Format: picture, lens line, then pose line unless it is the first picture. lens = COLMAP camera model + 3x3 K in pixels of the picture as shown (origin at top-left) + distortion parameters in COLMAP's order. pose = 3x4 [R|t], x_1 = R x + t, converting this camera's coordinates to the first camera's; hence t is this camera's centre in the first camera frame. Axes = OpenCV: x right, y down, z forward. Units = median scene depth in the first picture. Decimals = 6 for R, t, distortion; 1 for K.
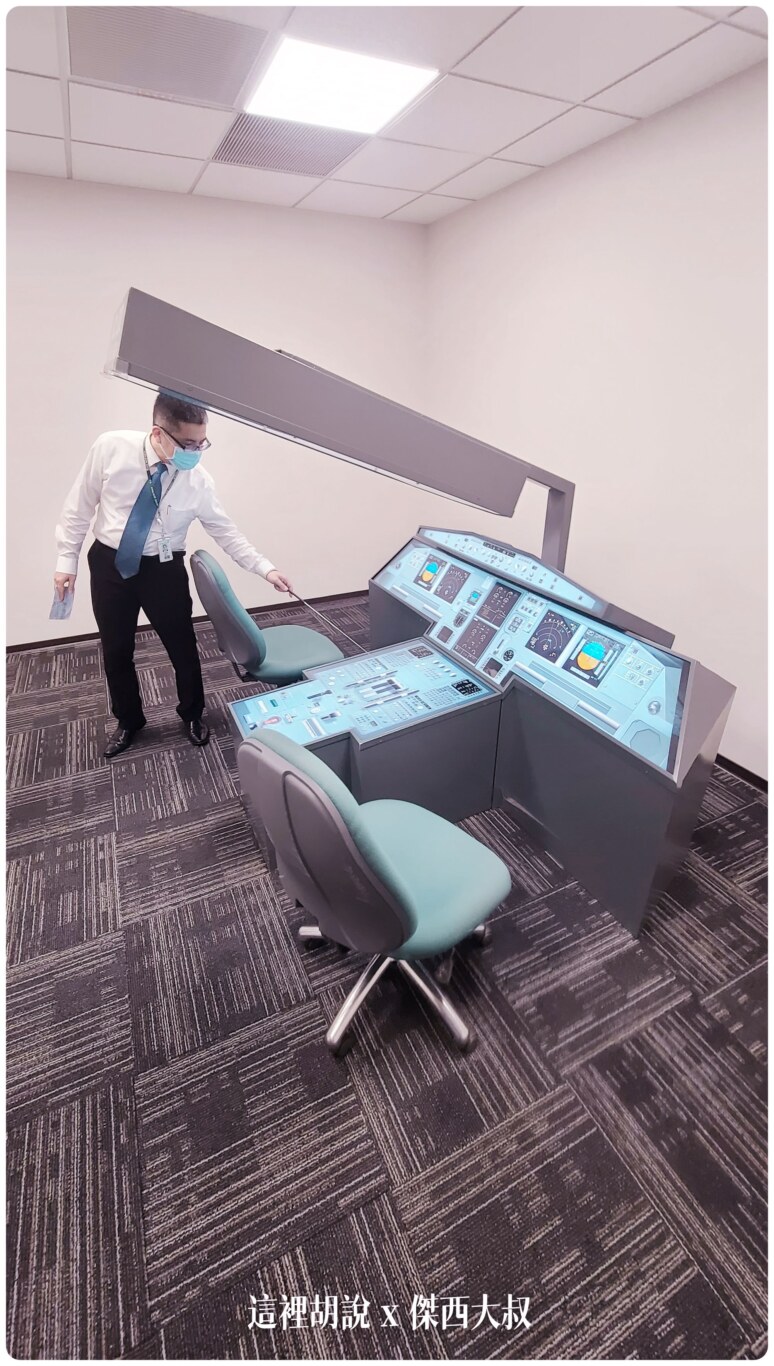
lens RADIAL K [[551.0, 0, 387.0], [0, 551.0, 683.0], [0, 0, 1]] dist [0.007565, -0.003746]
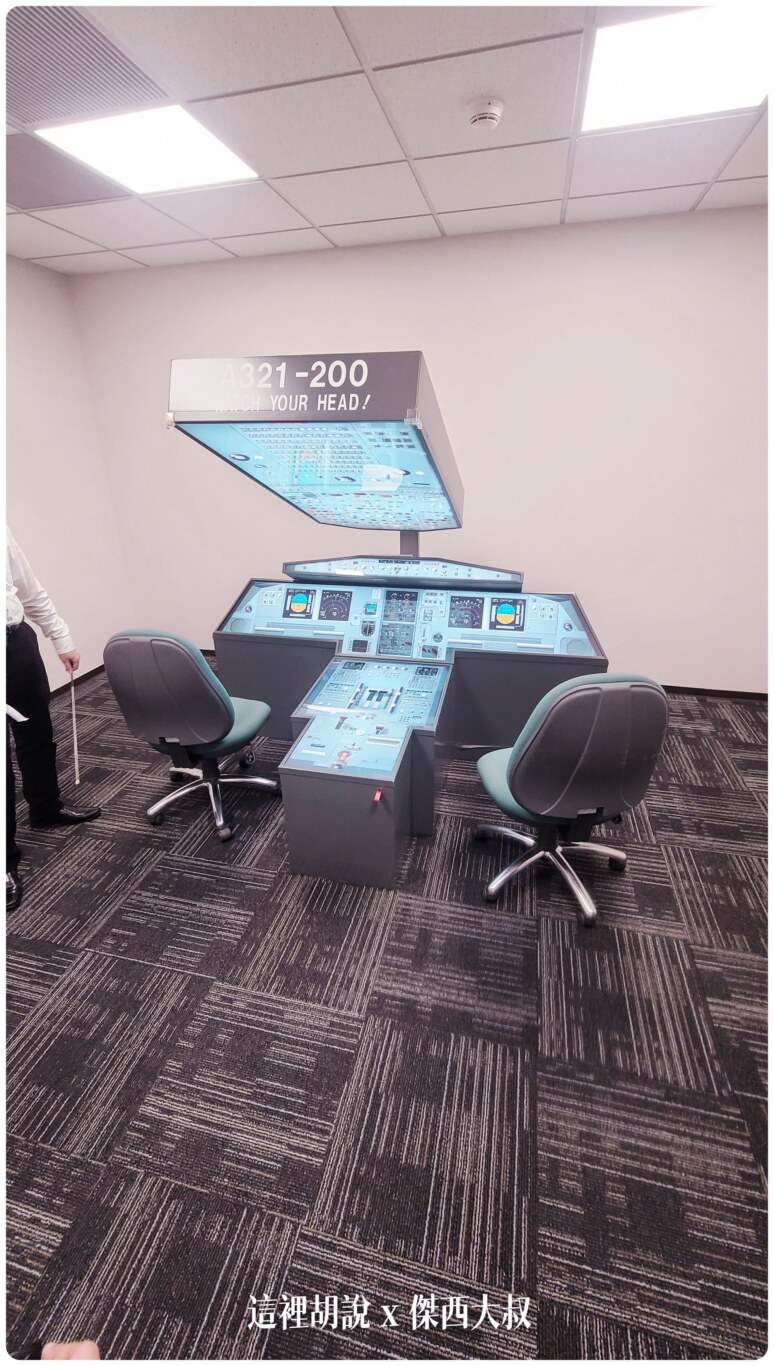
lens RADIAL K [[551.0, 0, 387.0], [0, 551.0, 683.0], [0, 0, 1]] dist [0.007565, -0.003746]
pose [[0.638415, -0.320128, 0.699960, -0.866683], [0.375083, 0.923510, 0.080265, -0.110849], [-0.672115, 0.211301, 0.709657, 0.210839]]
